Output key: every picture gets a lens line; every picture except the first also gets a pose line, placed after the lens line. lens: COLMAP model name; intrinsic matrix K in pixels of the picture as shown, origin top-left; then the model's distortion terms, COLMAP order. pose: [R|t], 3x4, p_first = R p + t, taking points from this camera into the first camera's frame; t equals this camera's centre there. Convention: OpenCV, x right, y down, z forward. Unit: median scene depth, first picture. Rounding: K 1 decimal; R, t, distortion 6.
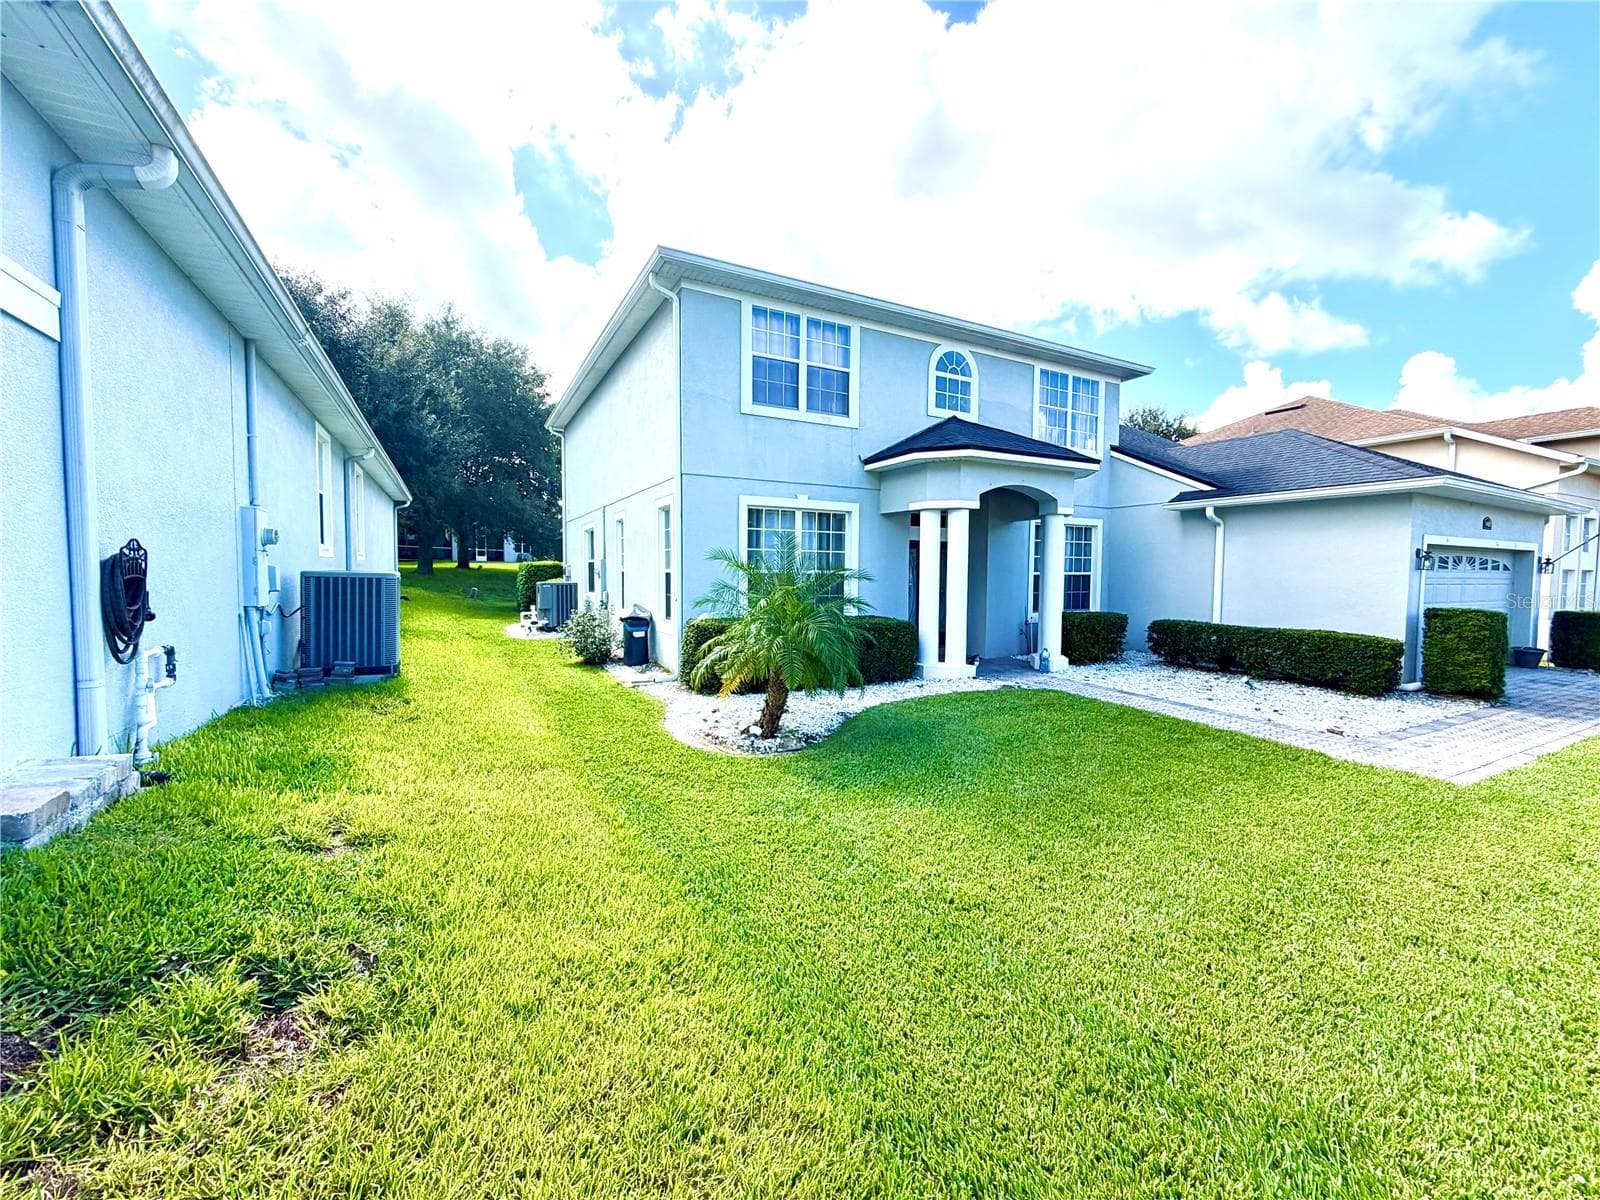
lens RADIAL K [[639.9, 0, 800.0], [0, 639.9, 600.0], [0, 0, 1]] dist [0.001517, 0.000121]
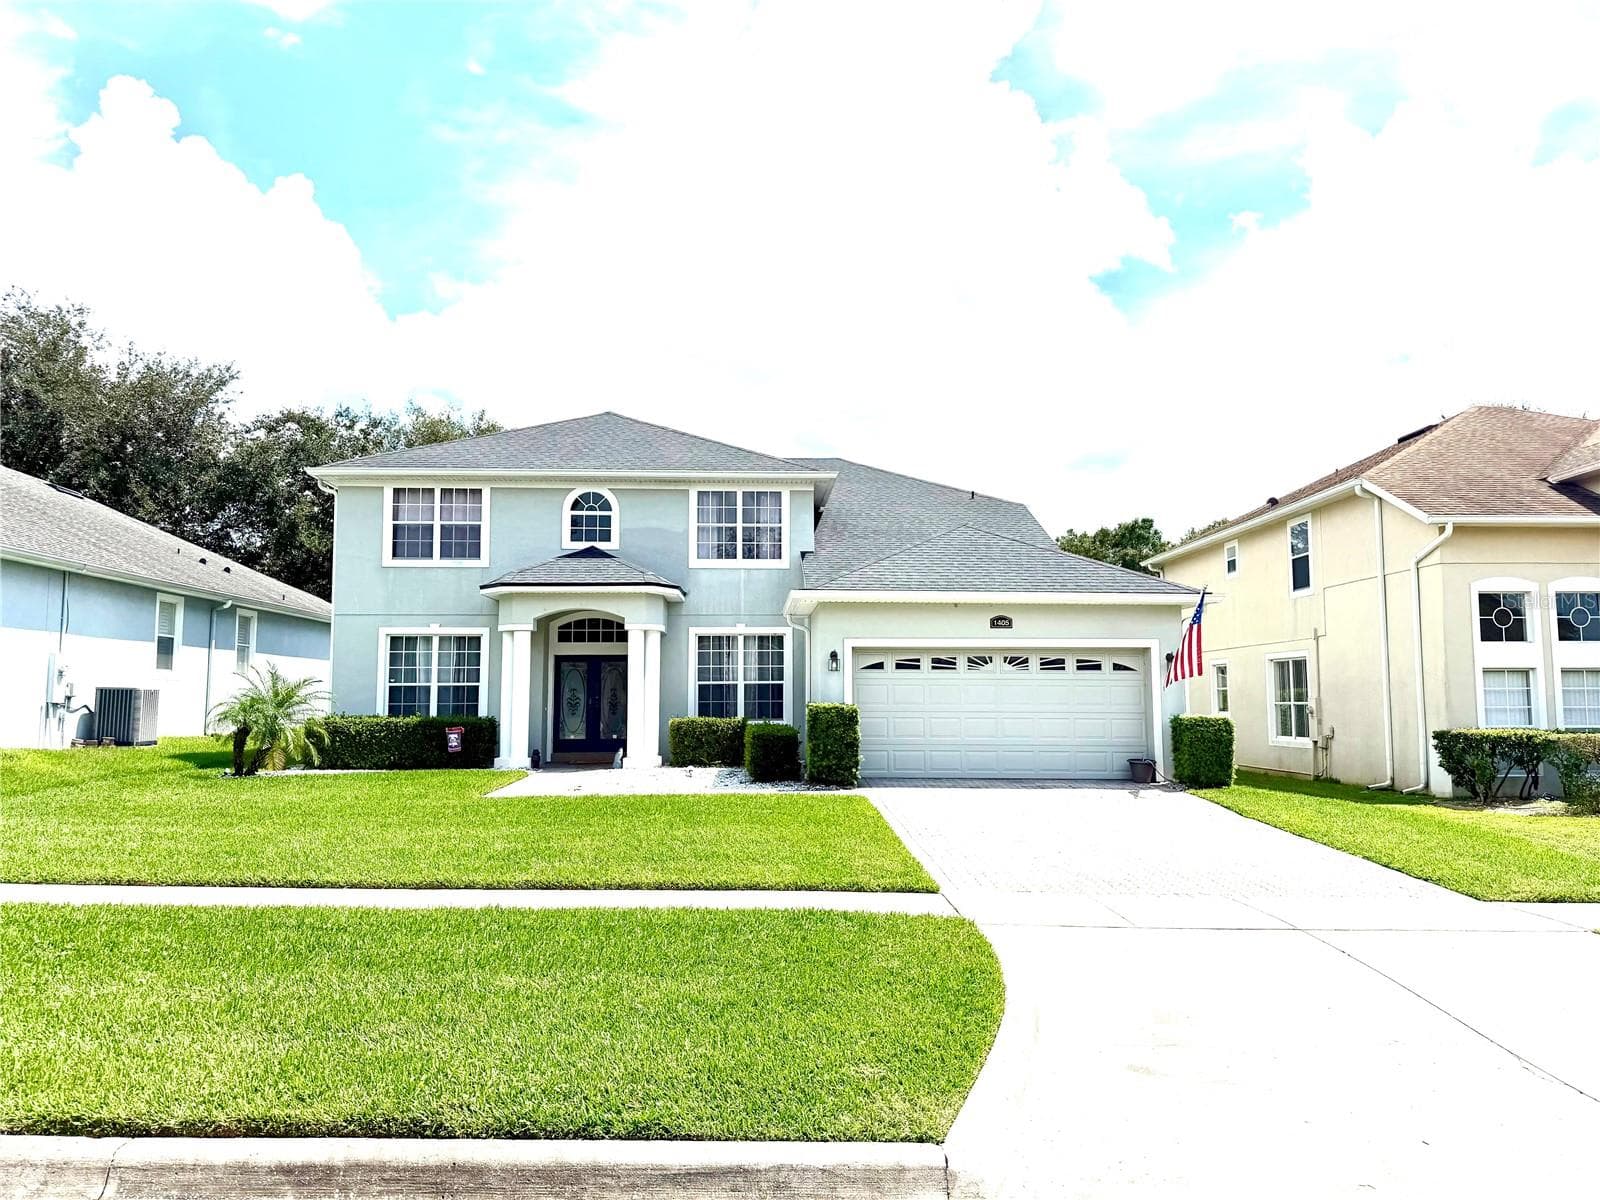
lens RADIAL K [[1105.7, 0, 796.2], [0, 1105.7, 606.7], [0, 0, 1]] dist [0.120592, -0.123828]
pose [[0.903294, -0.047202, -0.426417, 1.506179], [-0.011324, 0.990960, -0.133682, 0.087458], [0.428872, 0.125583, 0.894593, -0.651081]]
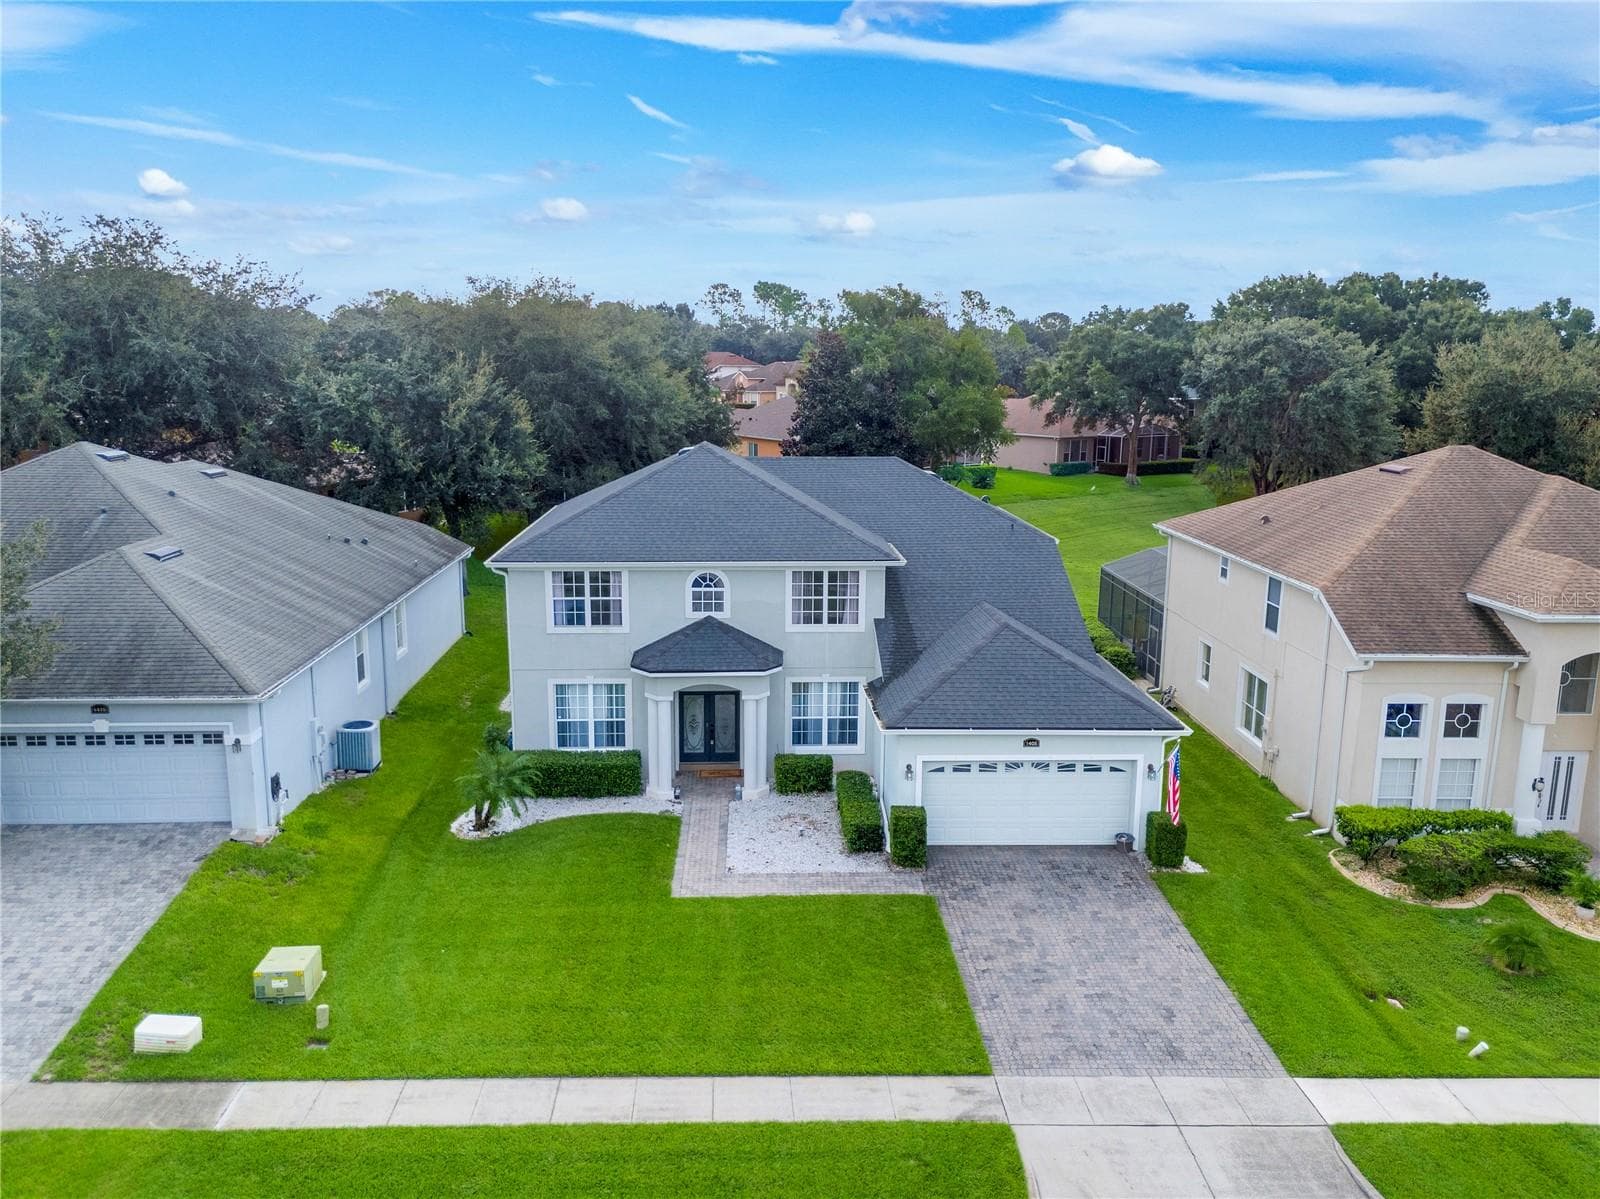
lens RADIAL K [[1206.6, 0, 800.0], [0, 1206.6, 599.5], [0, 0, 1]] dist [0.099776, -0.001920]
pose [[0.907174, 0.083704, -0.412345, 1.648574], [-0.022631, 0.988301, 0.150831, -0.786935], [0.420146, -0.127498, 0.898455, -1.448496]]
